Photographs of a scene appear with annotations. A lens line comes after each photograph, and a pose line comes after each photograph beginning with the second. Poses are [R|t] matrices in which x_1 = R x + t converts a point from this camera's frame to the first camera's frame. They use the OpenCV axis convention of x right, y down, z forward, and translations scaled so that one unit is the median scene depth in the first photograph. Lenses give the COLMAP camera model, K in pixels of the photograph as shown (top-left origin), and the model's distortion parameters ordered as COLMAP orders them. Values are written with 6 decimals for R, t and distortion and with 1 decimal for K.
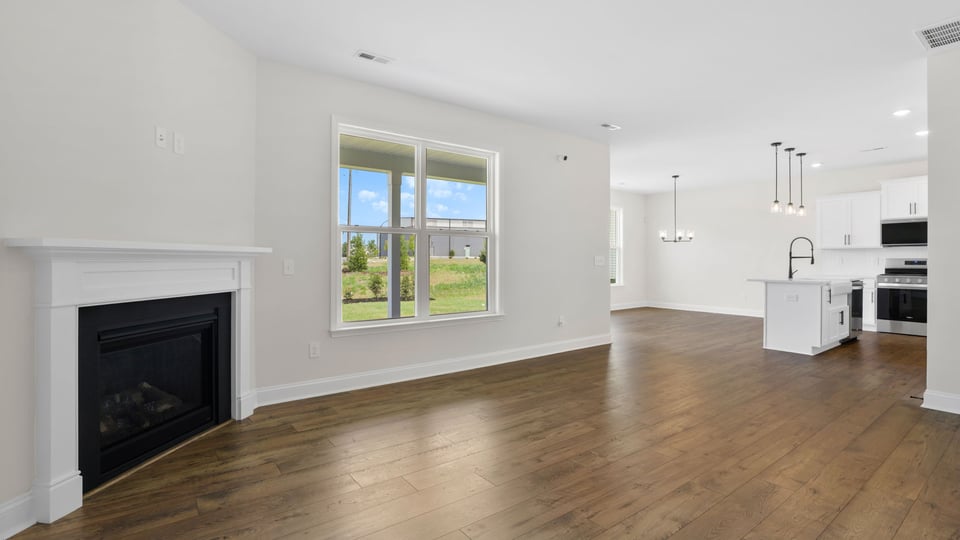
lens RADIAL K [[456.2, 0, 491.9], [0, 456.2, 258.6], [0, 0, 1]] dist [-0.000701, -0.000479]
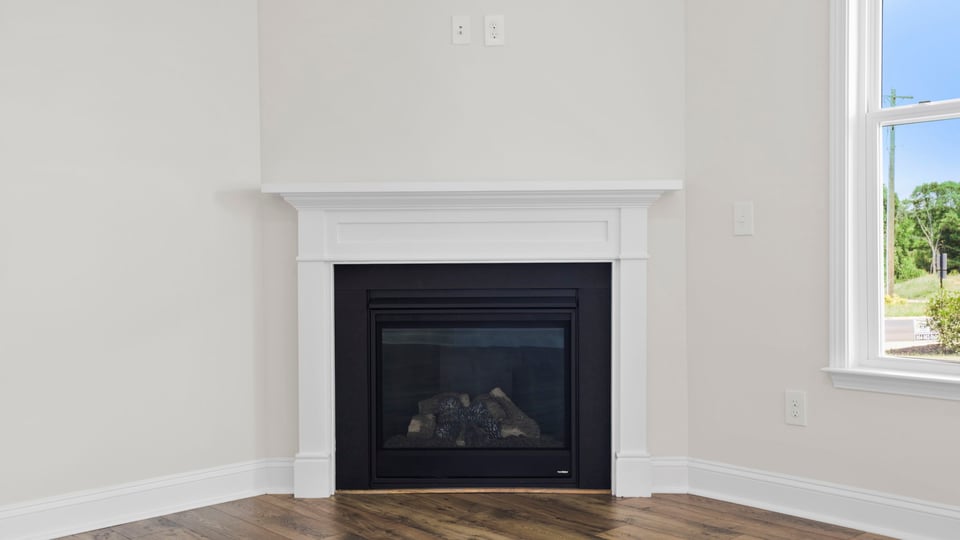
lens RADIAL K [[962.4, 0, 440.0], [0, 962.4, 266.3], [0, 0, 1]] dist [0.086019, 0.001067]
pose [[0.071006, 0.006145, -0.997457, 3.759637], [0.011121, 0.999914, 0.006952, 0.414807], [0.997414, -0.011586, 0.070932, 4.454185]]
